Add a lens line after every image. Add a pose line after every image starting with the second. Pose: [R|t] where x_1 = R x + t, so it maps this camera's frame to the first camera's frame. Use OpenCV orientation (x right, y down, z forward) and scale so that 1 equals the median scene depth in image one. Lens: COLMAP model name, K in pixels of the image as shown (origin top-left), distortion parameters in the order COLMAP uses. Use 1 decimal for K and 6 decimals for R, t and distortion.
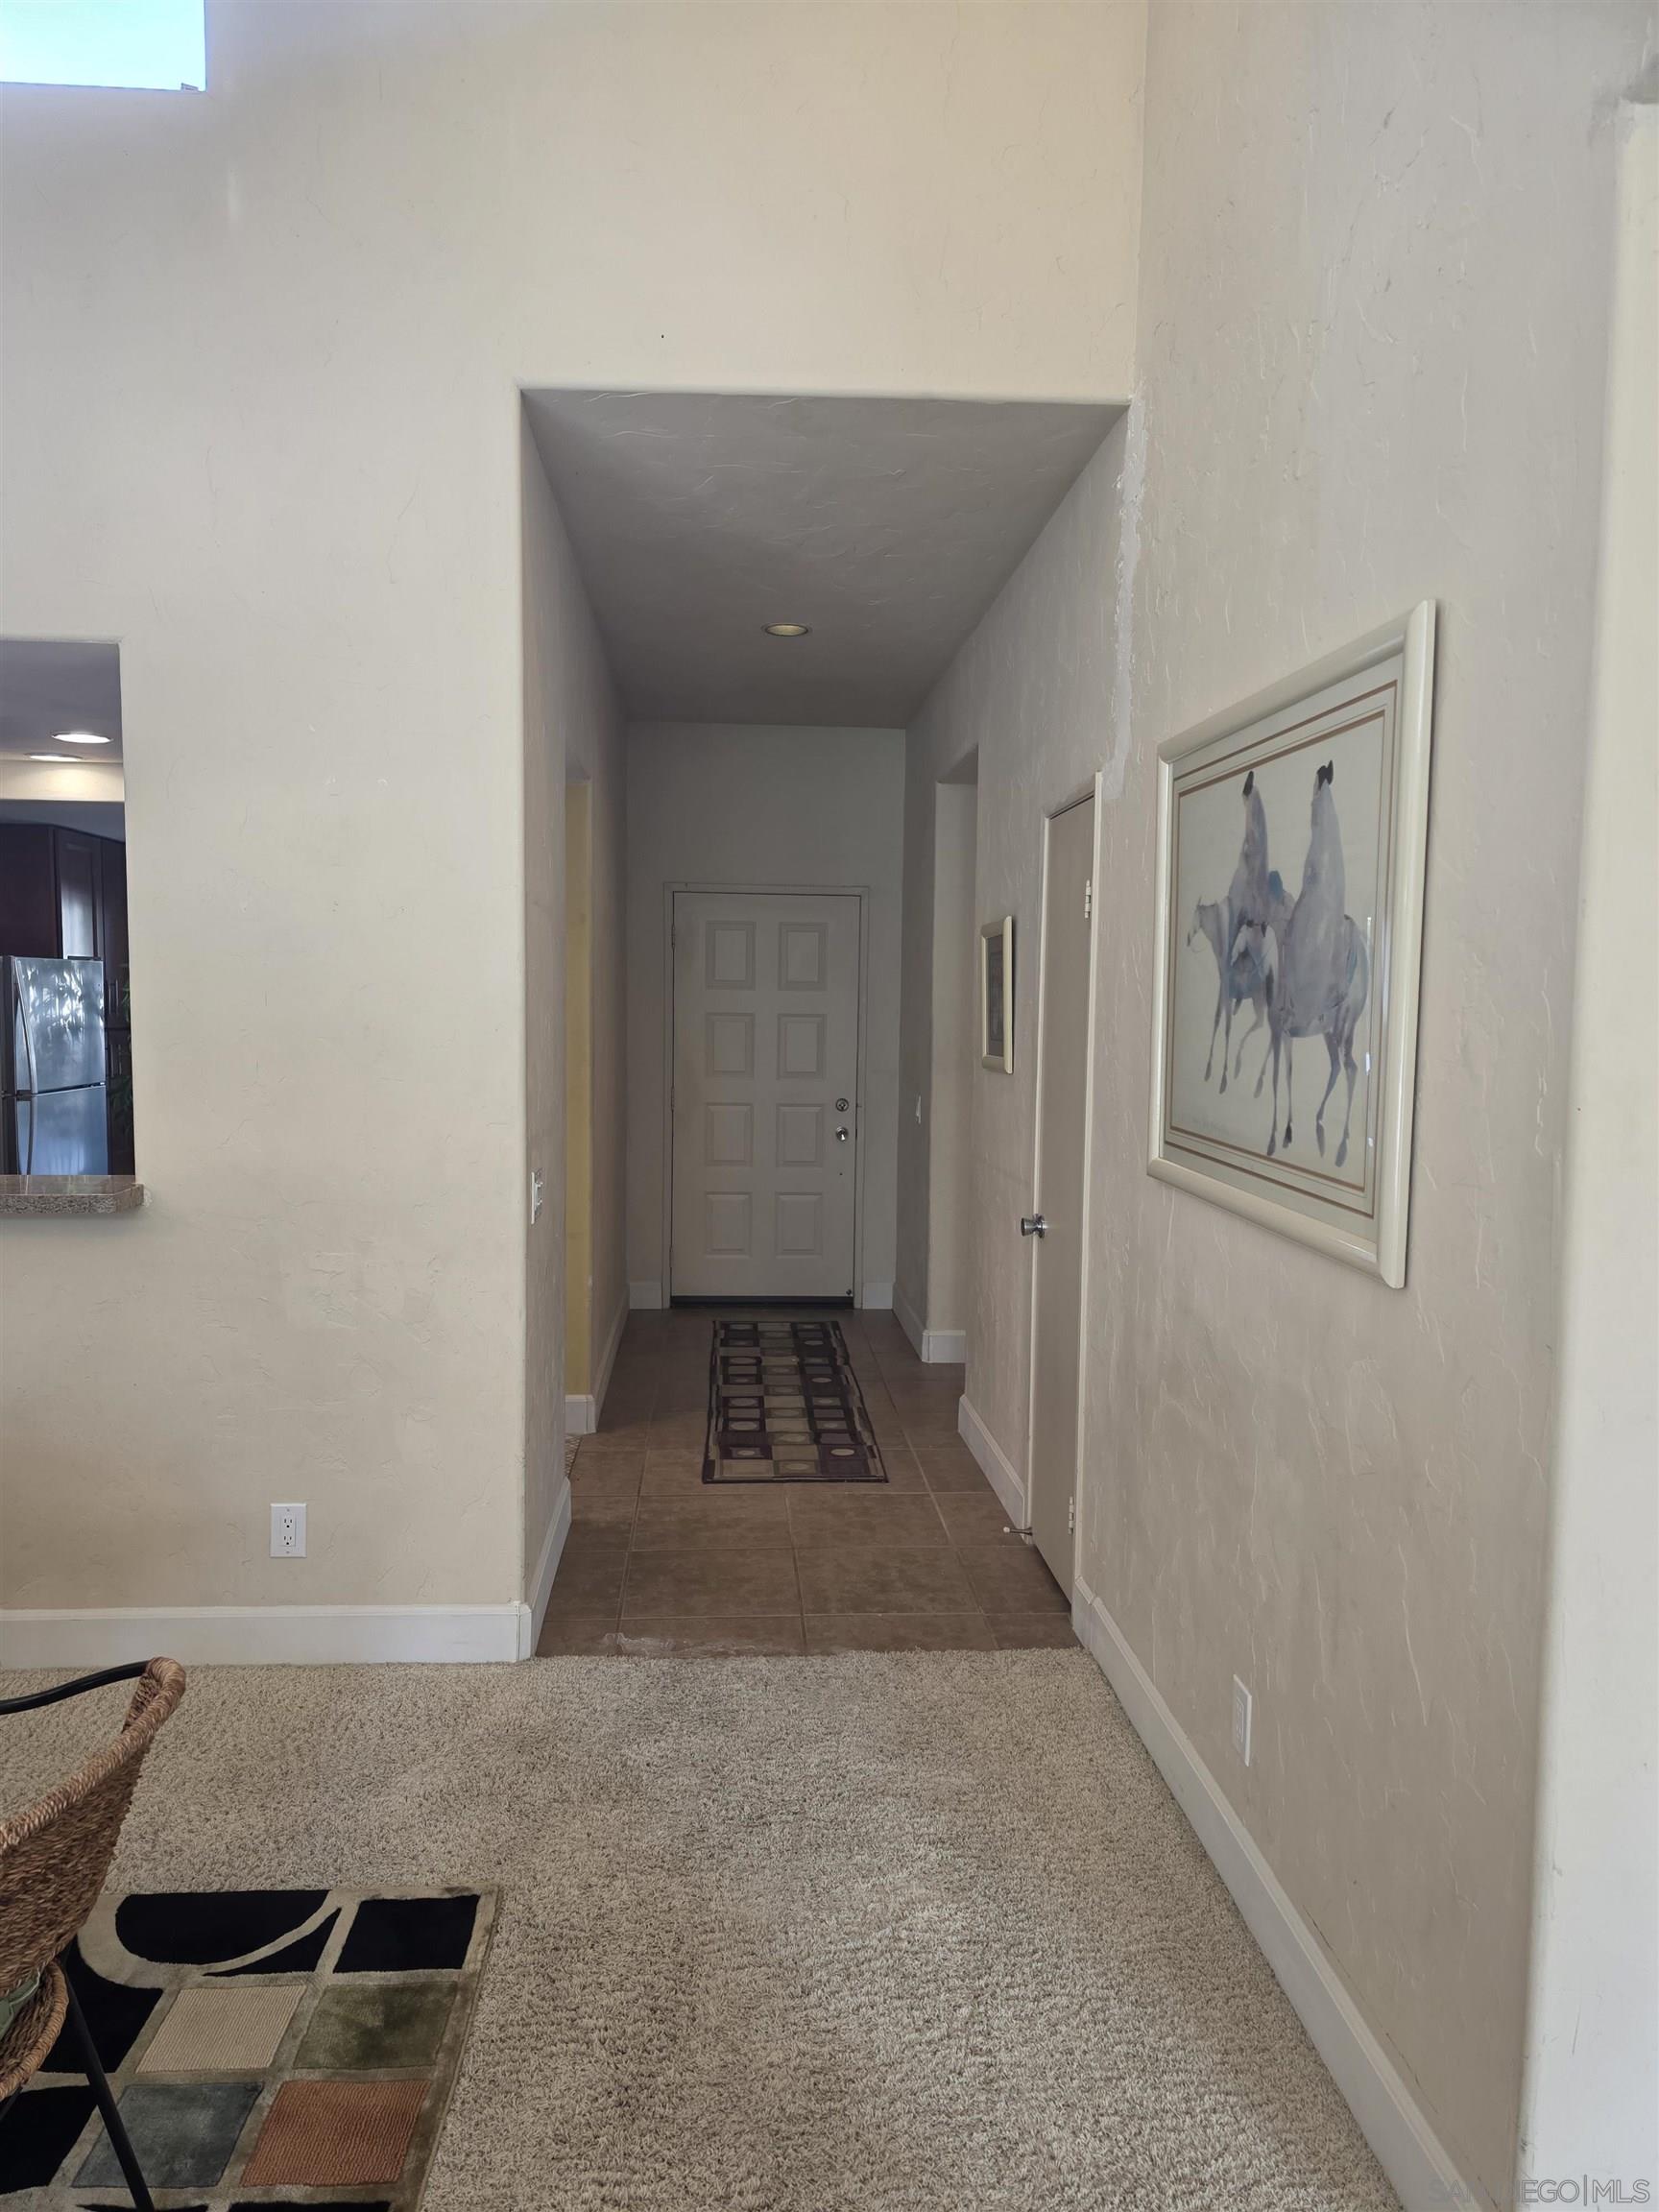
lens RADIAL K [[1488.8, 0, 821.5], [0, 1488.8, 1095.3], [0, 0, 1]] dist [0.076733, -0.070581]
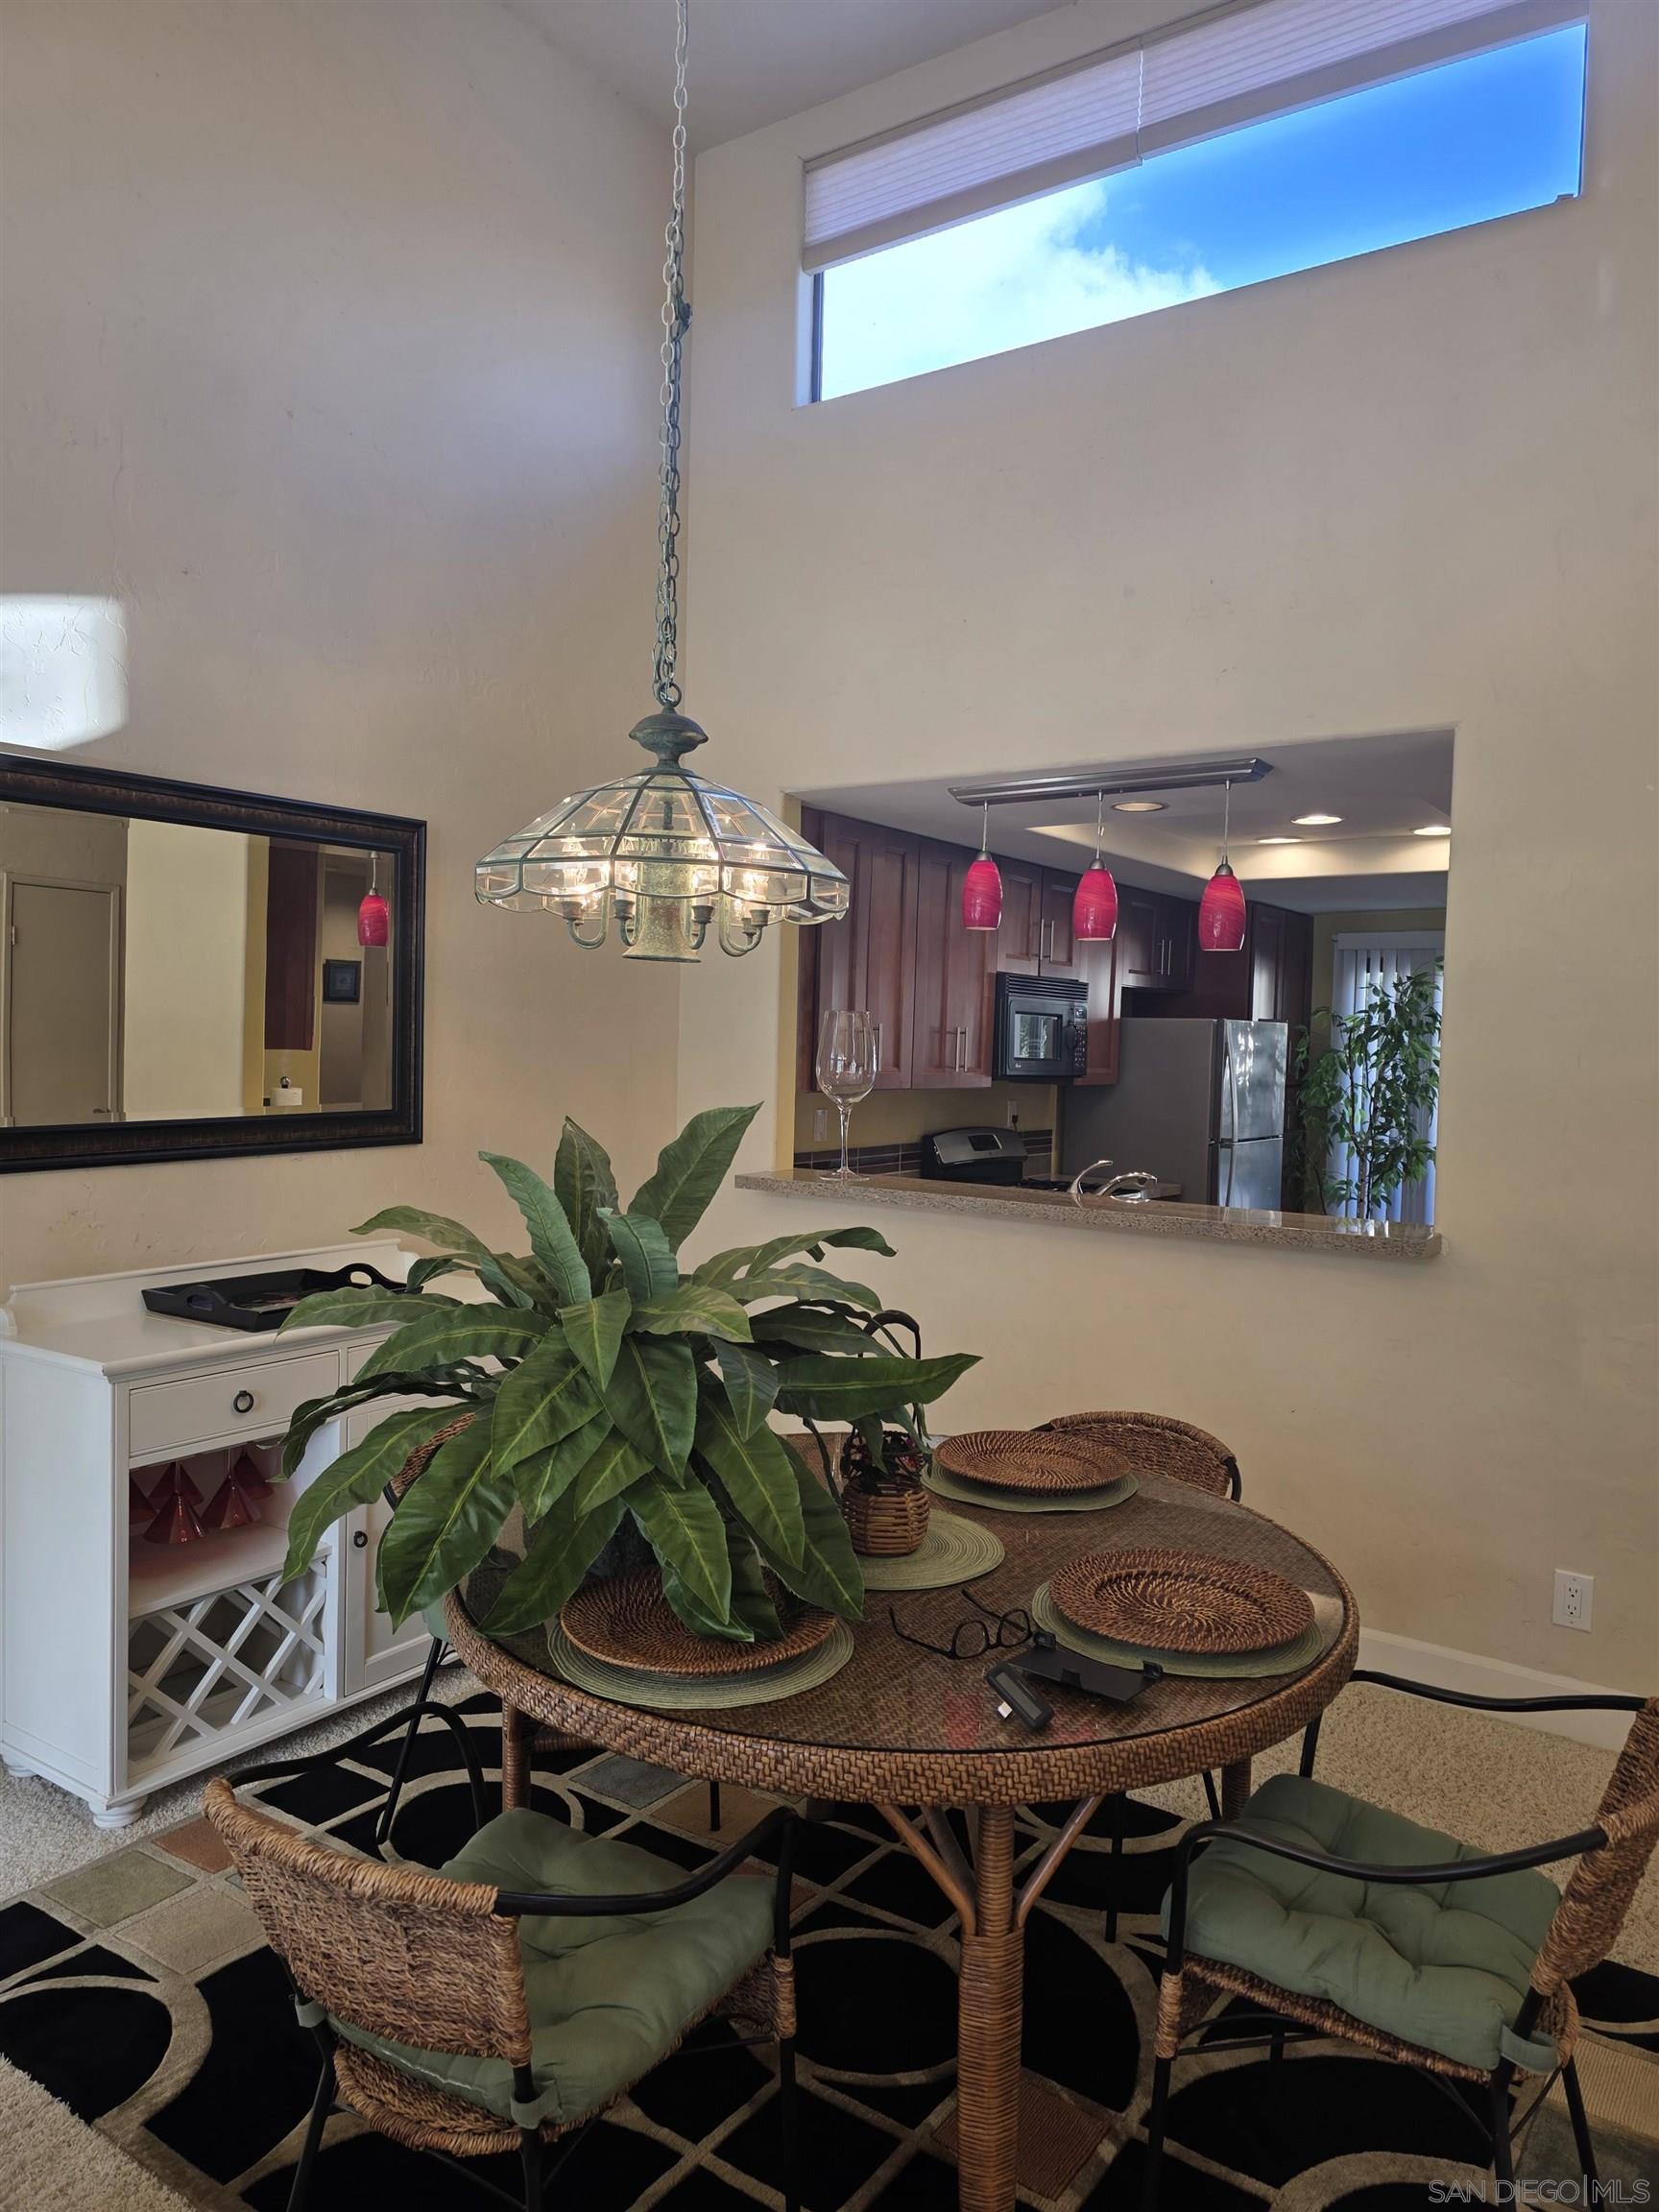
lens RADIAL K [[1488.8, 0, 821.5], [0, 1488.8, 1095.3], [0, 0, 1]] dist [0.076733, -0.070581]
pose [[0.782714, 0.029468, -0.621684, -0.090016], [-0.054569, 0.998281, -0.021384, 0.005388], [0.619985, 0.050662, 0.782976, -0.064081]]
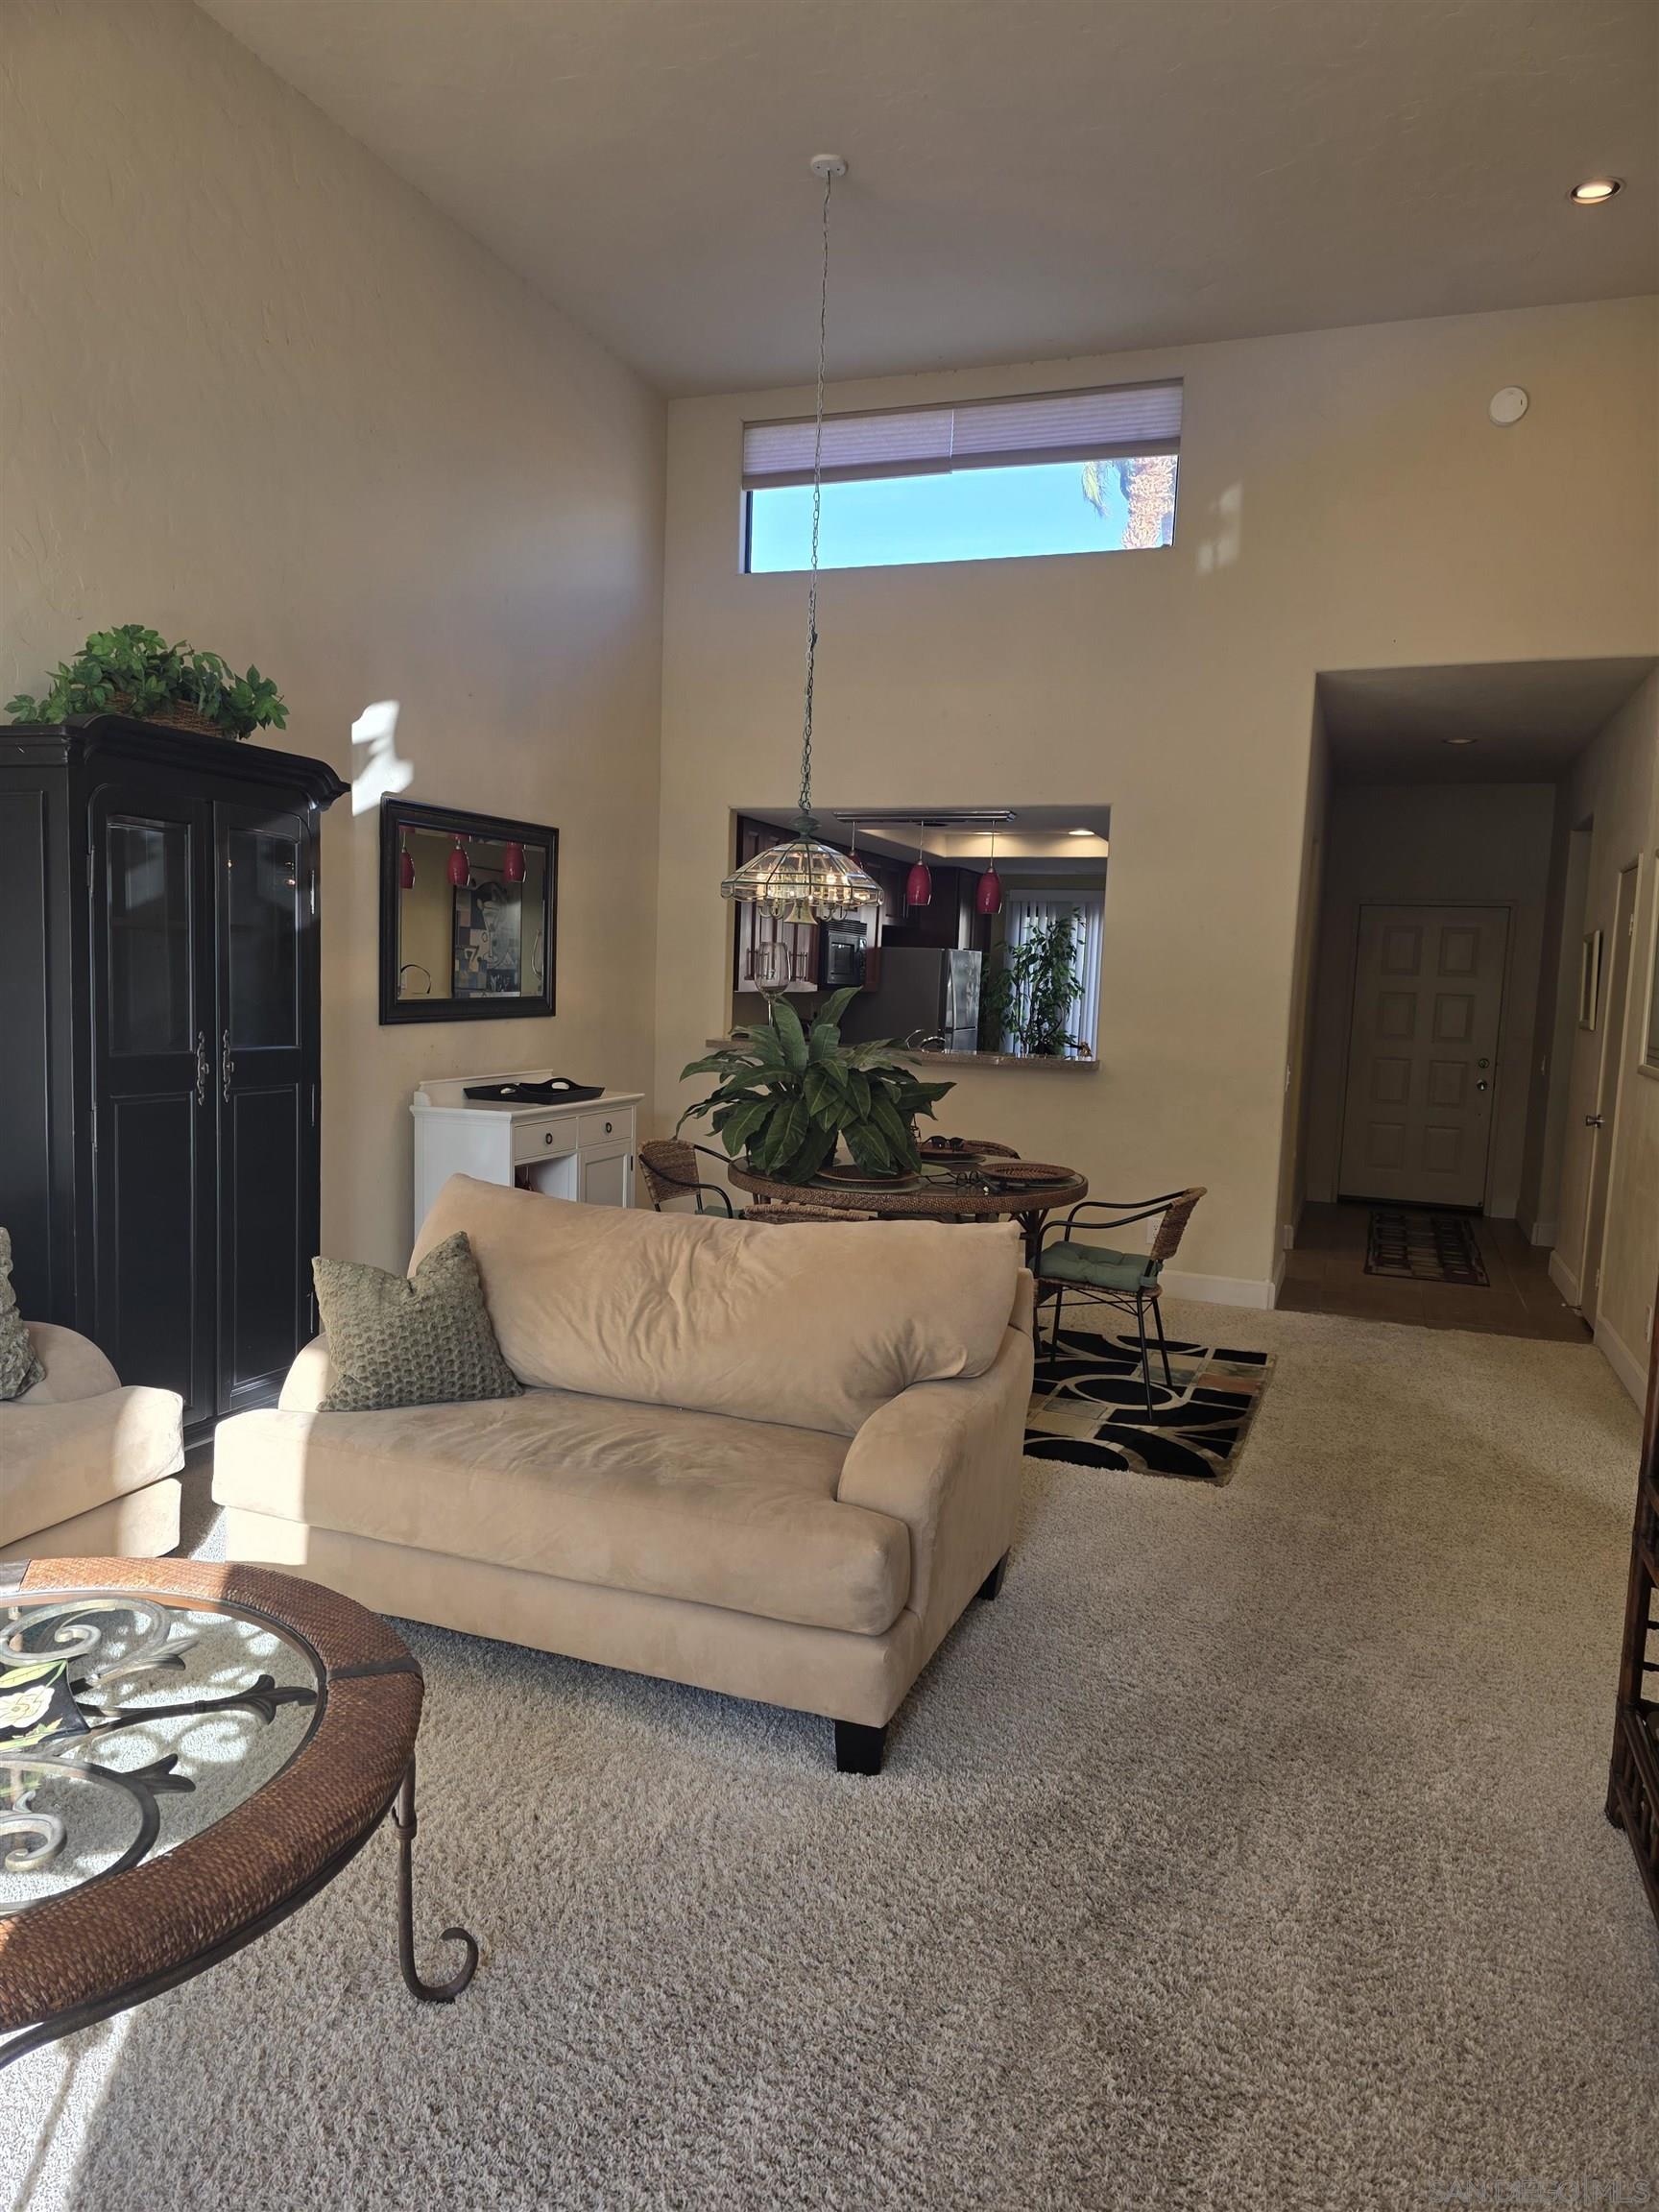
lens RADIAL K [[1490.0, 0, 804.6], [0, 1490.0, 1115.1], [0, 0, 1]] dist [0.074642, -0.069838]
pose [[0.908665, 0.060561, -0.413111, 0.032548], [-0.051619, 0.998129, 0.032783, 0.058478], [0.414323, -0.008464, 0.910090, -0.720167]]
